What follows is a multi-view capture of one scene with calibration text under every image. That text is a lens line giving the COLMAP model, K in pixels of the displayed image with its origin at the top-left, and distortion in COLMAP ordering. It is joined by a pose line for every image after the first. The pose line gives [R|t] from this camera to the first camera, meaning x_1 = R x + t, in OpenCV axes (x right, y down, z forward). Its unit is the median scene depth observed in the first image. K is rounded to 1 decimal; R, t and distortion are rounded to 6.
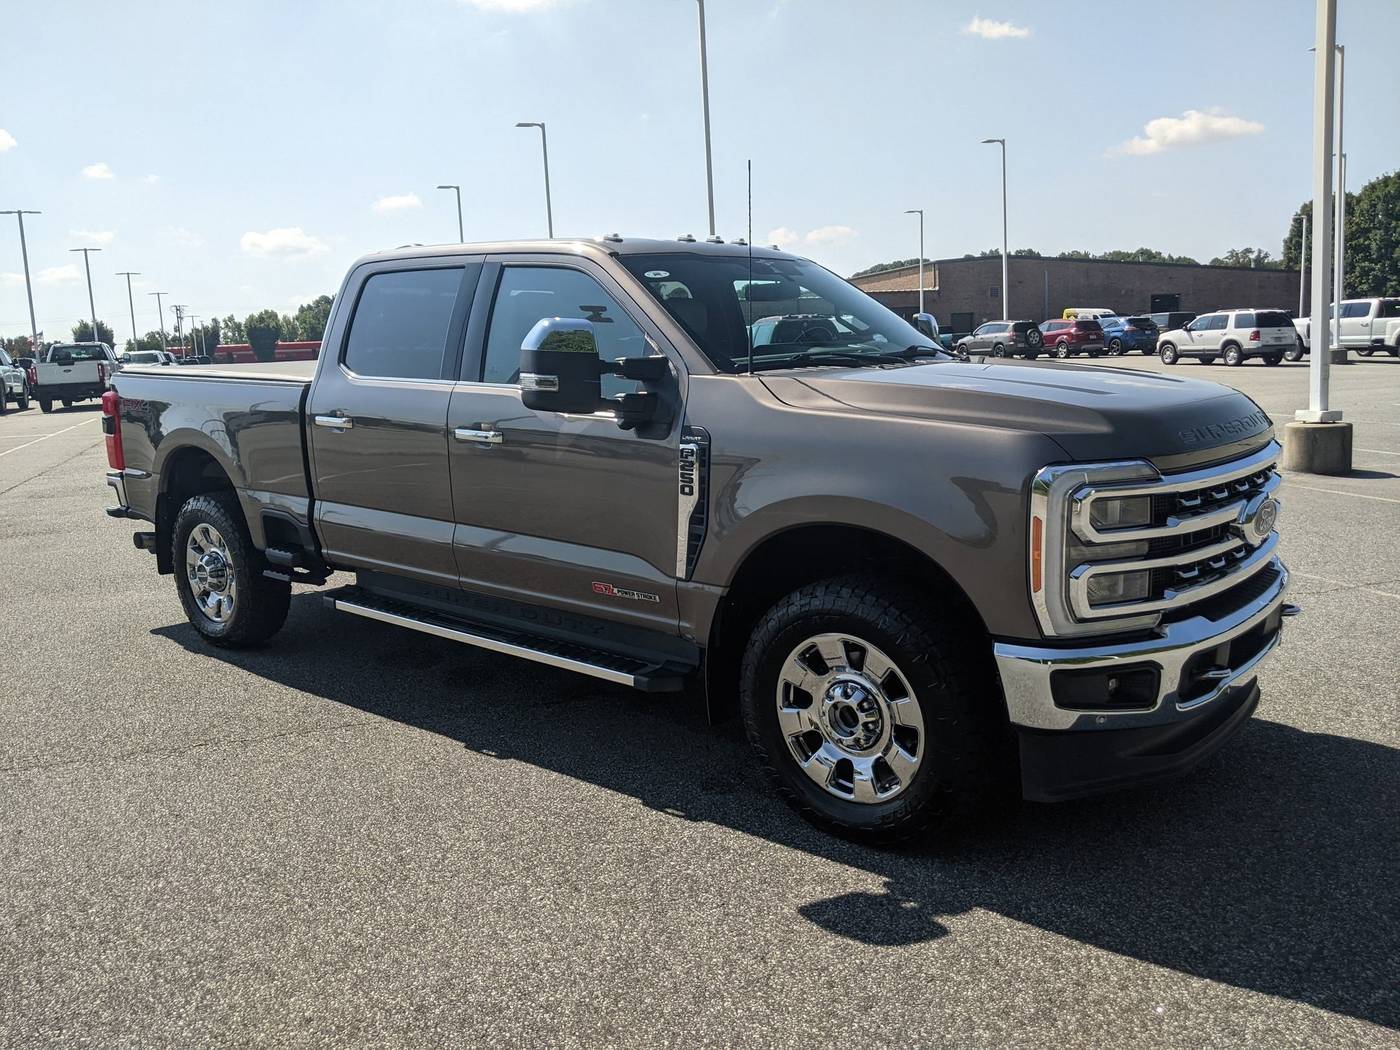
lens RADIAL K [[1162.2, 0, 704.0], [0, 1162.2, 494.8], [0, 0, 1]] dist [0.050570, -0.105427]
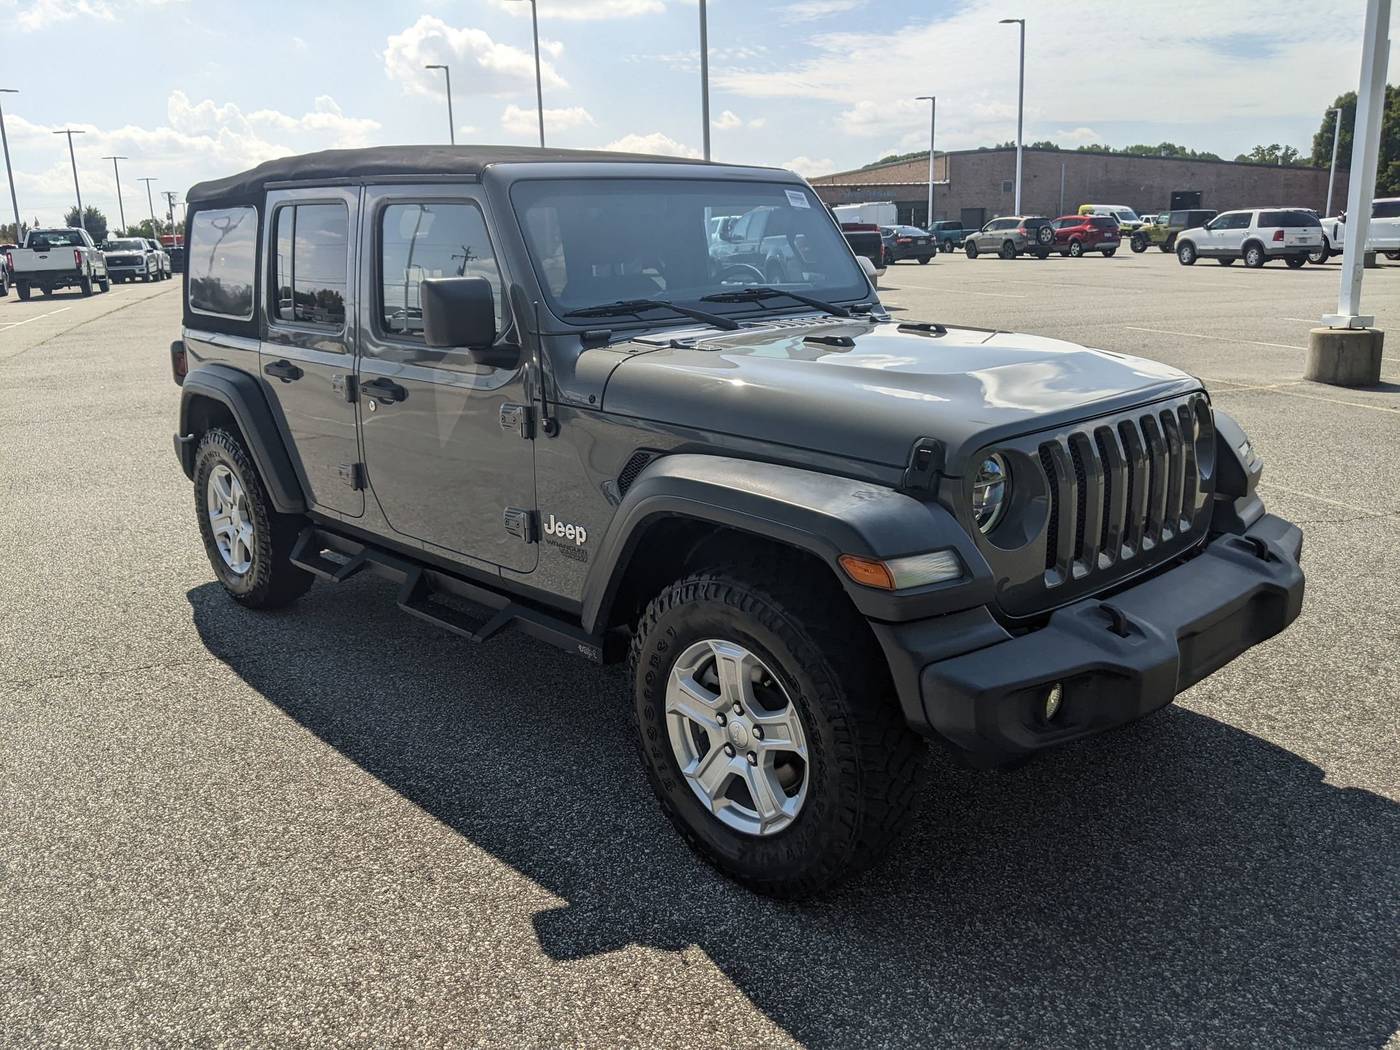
lens RADIAL K [[1168.5, 0, 674.6], [0, 1168.5, 528.8], [0, 0, 1]] dist [0.030707, -0.075828]
pose [[0.999585, 0.018261, -0.022258, 0.064856], [-0.015609, 0.993357, 0.114012, -0.006097], [0.024192, -0.113617, 0.993230, 0.169261]]
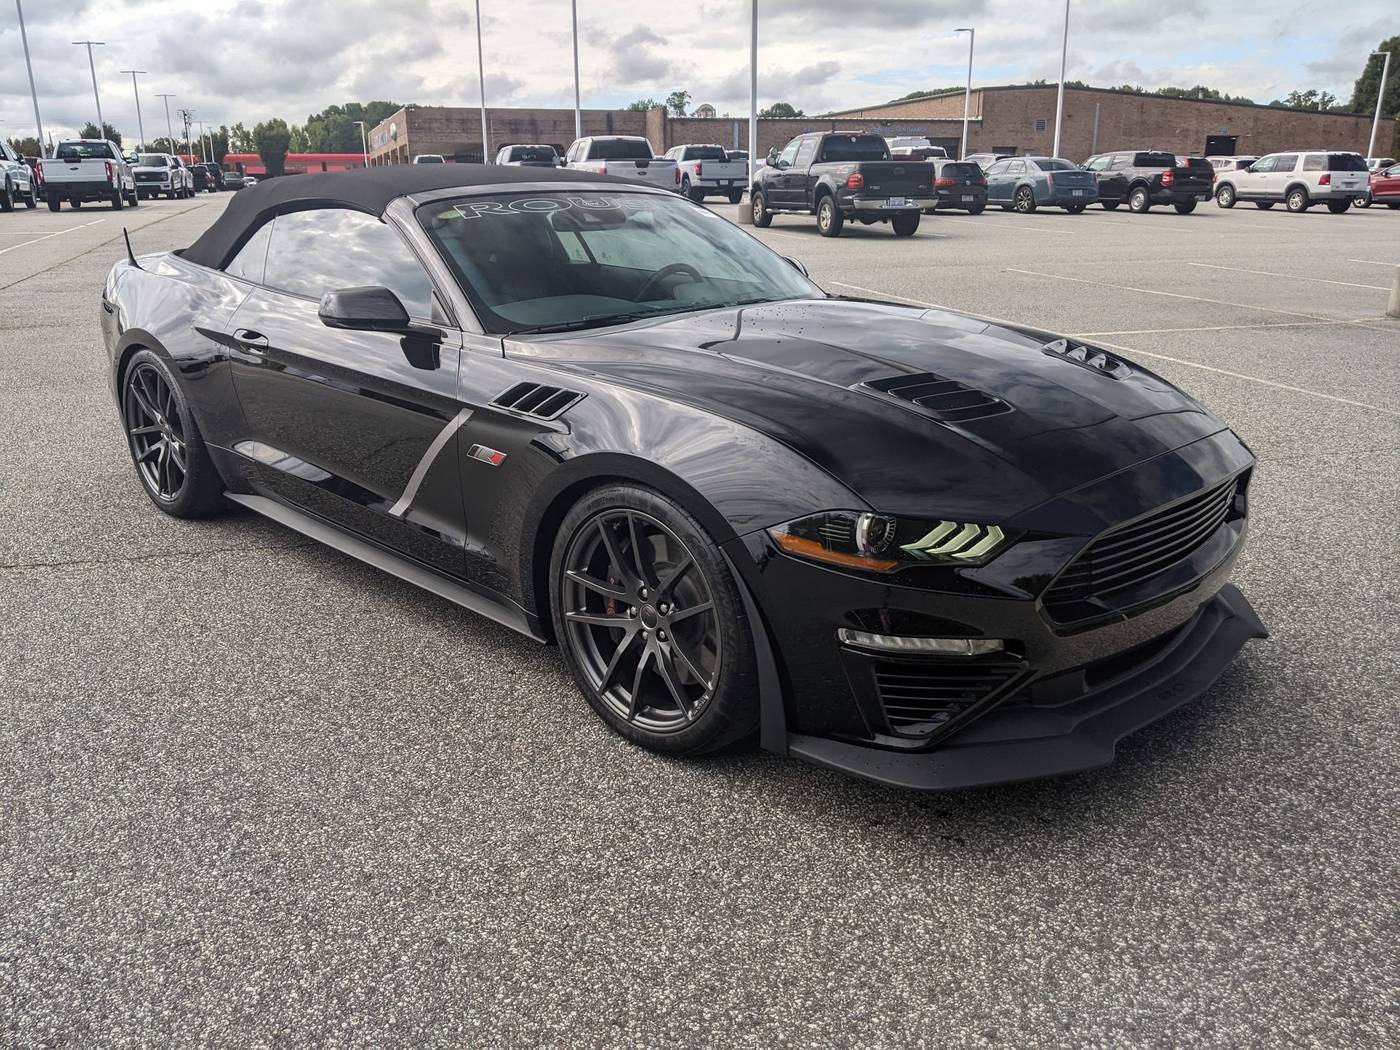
lens RADIAL K [[1164.2, 0, 674.1], [0, 1164.2, 525.8], [0, 0, 1]] dist [0.047622, -0.091336]
pose [[0.998422, 0.048142, -0.028905, -0.074277], [-0.042750, 0.985435, 0.164589, 0.039675], [0.036408, -0.163094, 0.985939, 0.156235]]
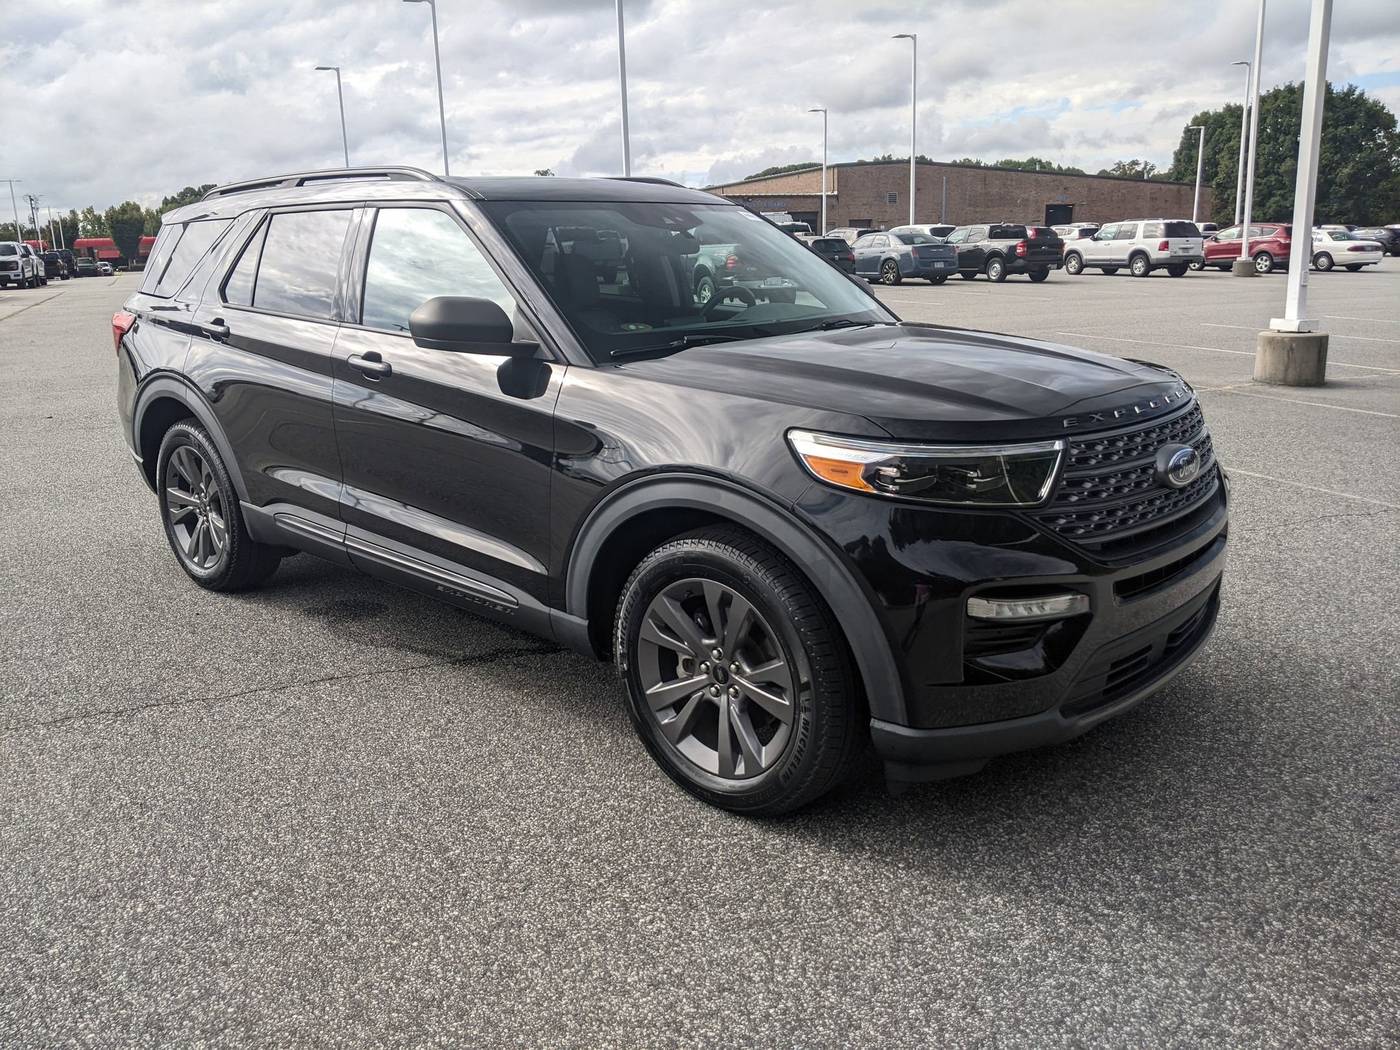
lens RADIAL K [[1157.9, 0, 683.3], [0, 1157.9, 526.4], [0, 0, 1]] dist [0.052393, -0.106993]
pose [[0.996840, -0.000052, 0.079437, -0.146170], [-0.008357, 0.994382, 0.105525, 0.000956], [-0.078997, -0.105856, 0.991239, 0.206944]]
